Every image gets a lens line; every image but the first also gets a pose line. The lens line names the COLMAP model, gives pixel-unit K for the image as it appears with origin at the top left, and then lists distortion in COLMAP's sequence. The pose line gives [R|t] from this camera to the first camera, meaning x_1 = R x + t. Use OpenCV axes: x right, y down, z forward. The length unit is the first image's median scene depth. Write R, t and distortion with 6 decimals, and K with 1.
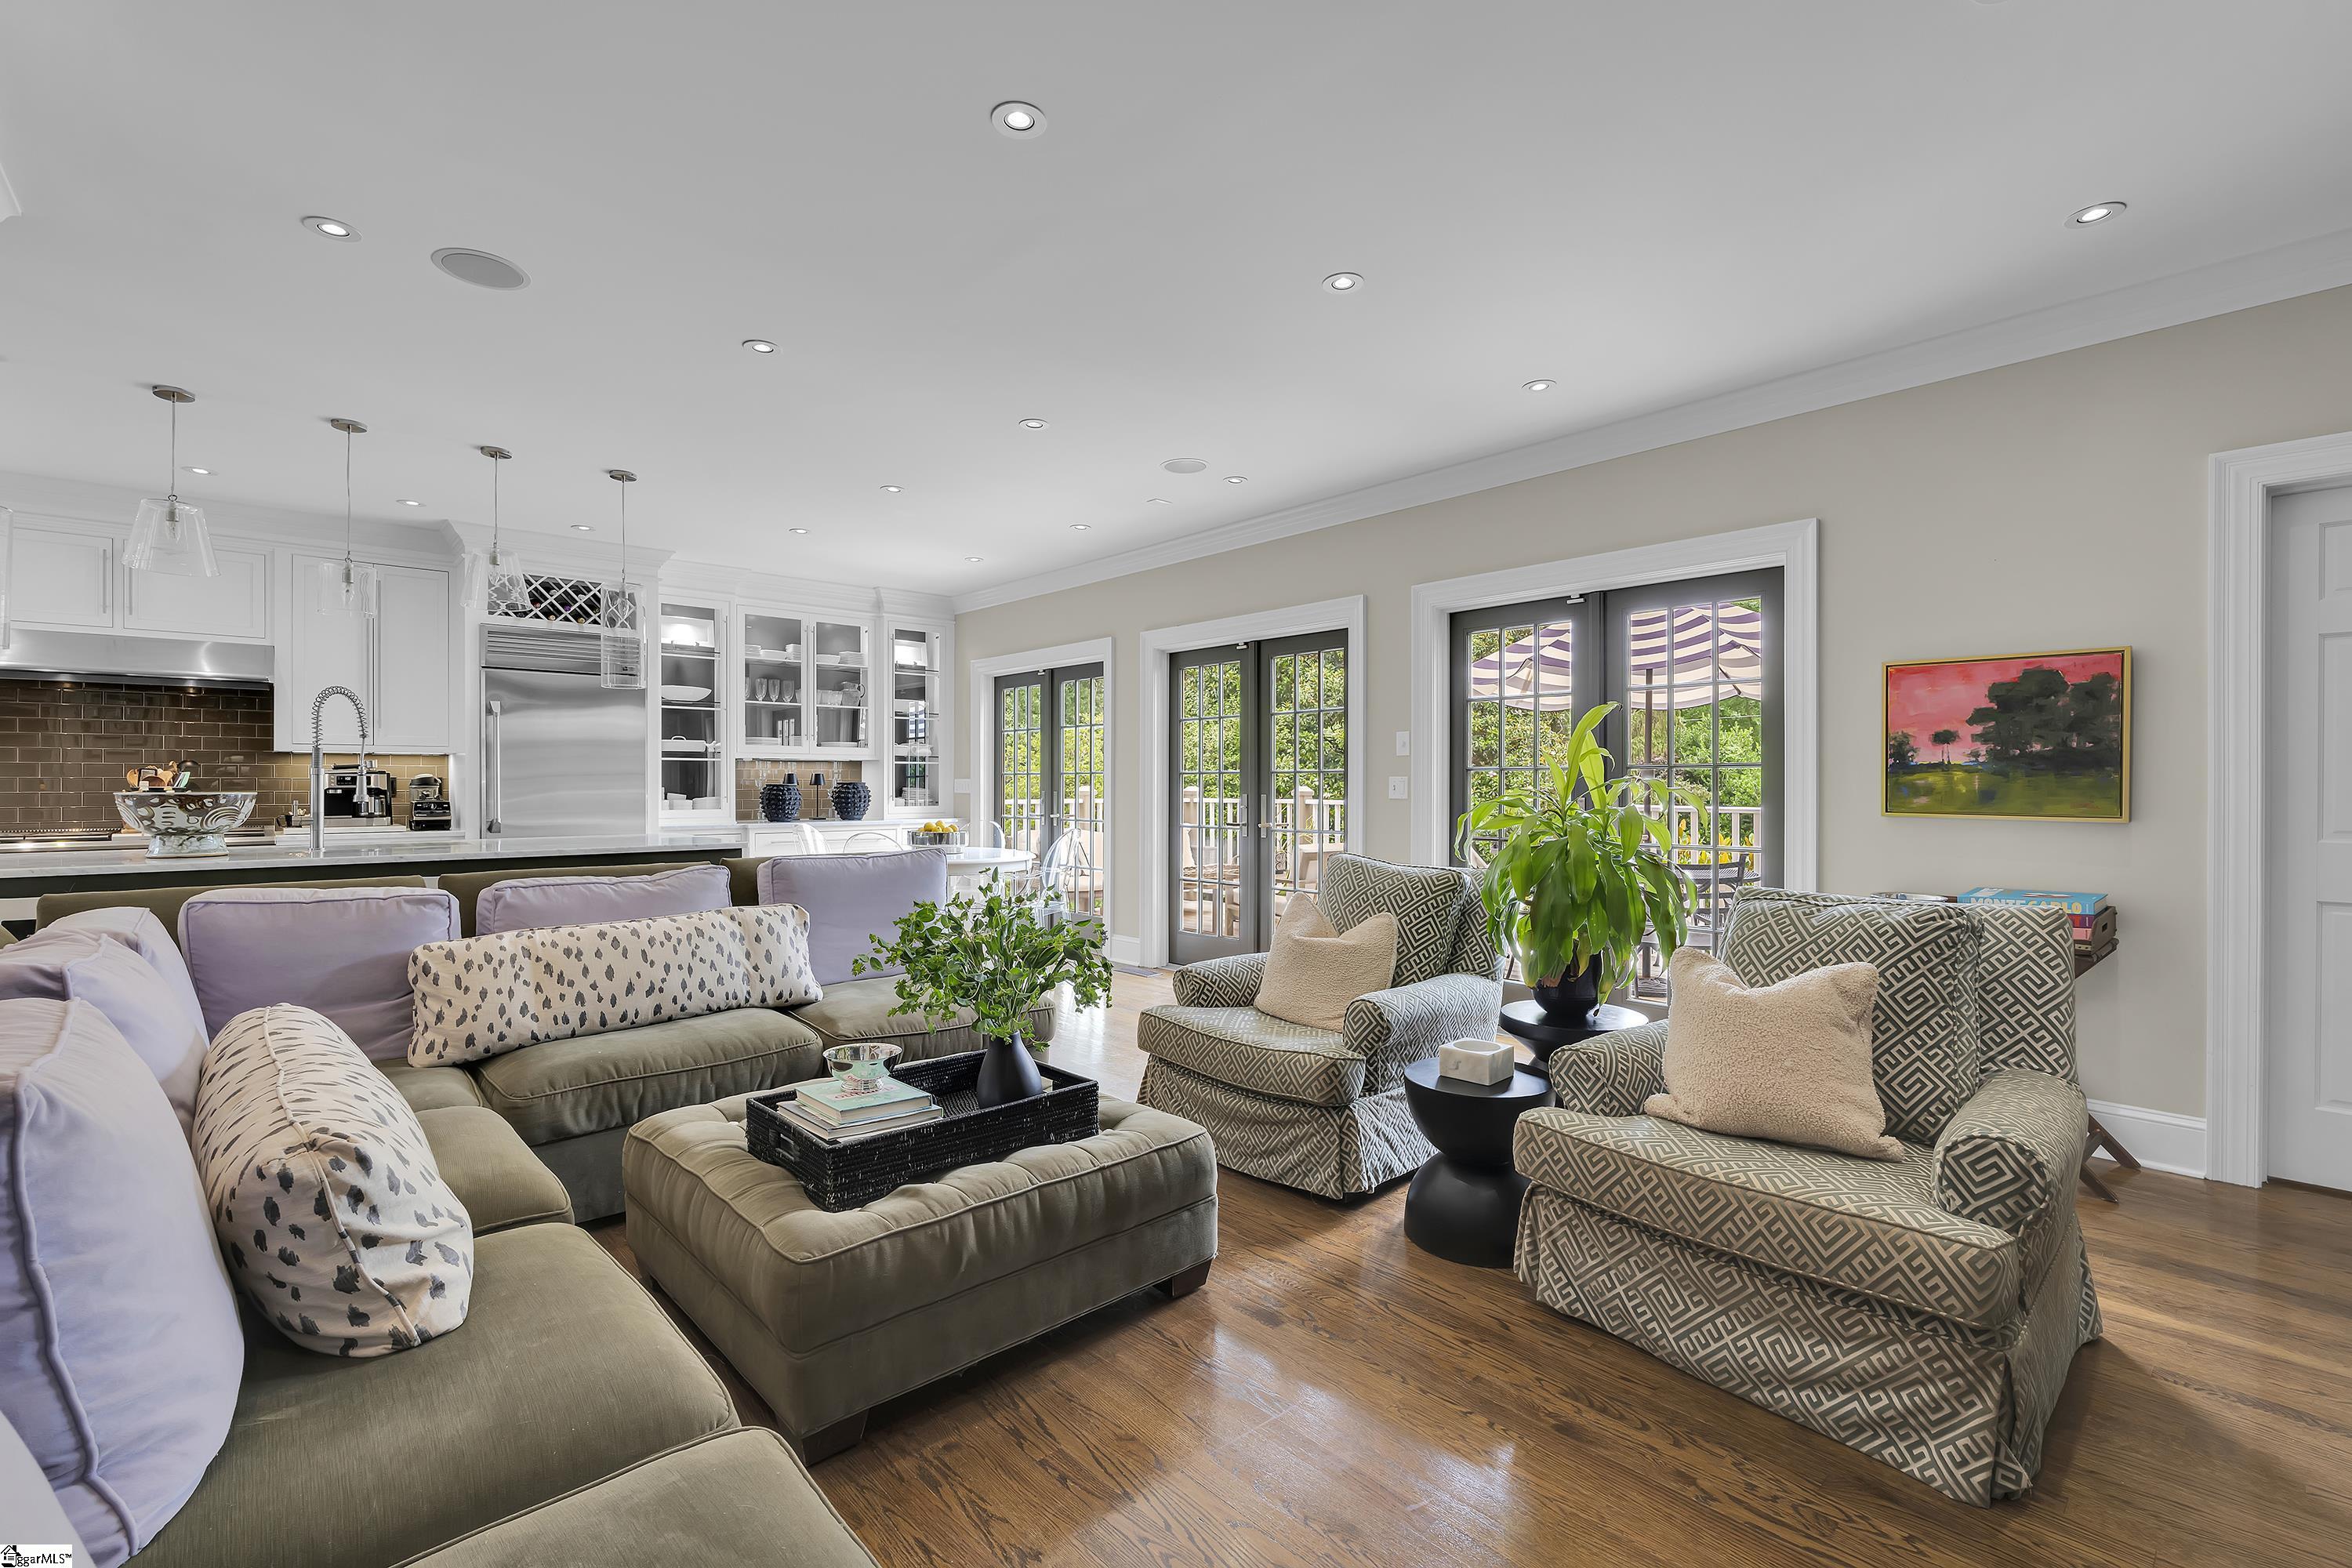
lens RADIAL K [[1033.5, 0, 1182.8], [0, 1033.5, 787.4], [0, 0, 1]] dist [-0.002986, -0.000185]
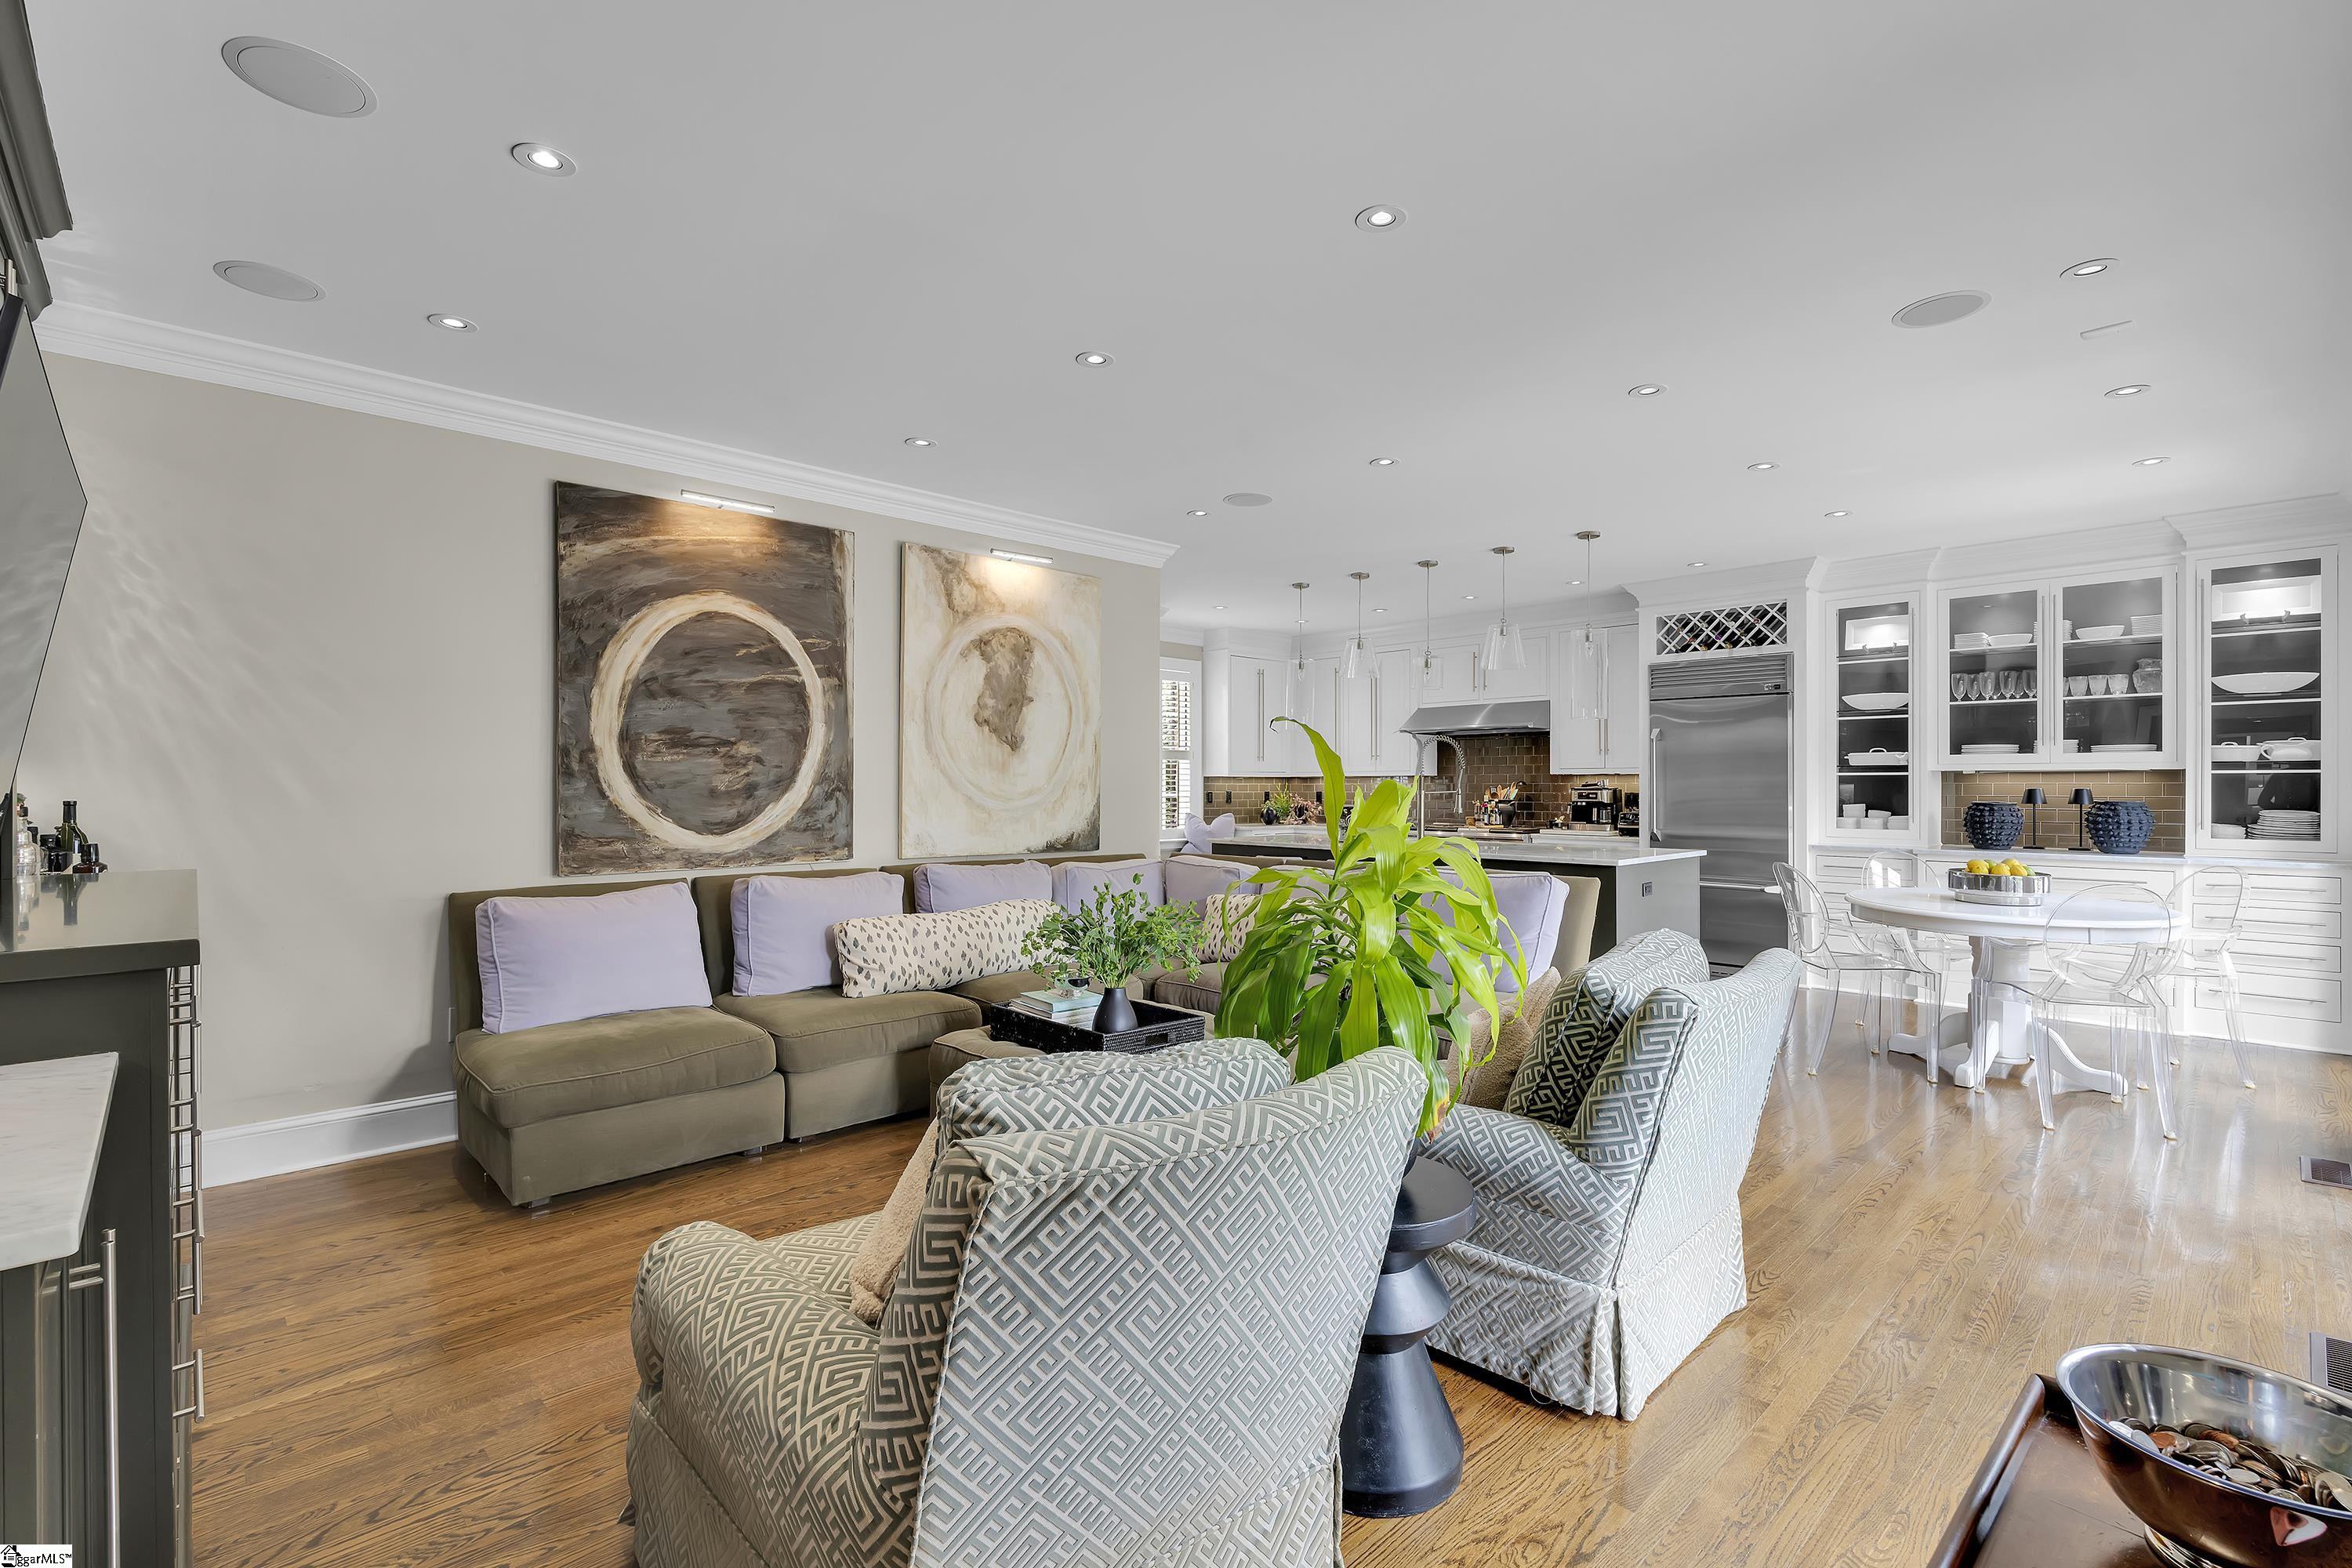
lens RADIAL K [[1020.2, 0, 1176.0], [0, 1020.2, 784.0], [0, 0, 1]] dist [-0.002131, -0.000260]
pose [[0.010072, -0.009528, -0.999904, 0.390552], [-0.013557, 0.999861, -0.009664, -0.001036], [0.999857, 0.013653, 0.009941, 0.355622]]
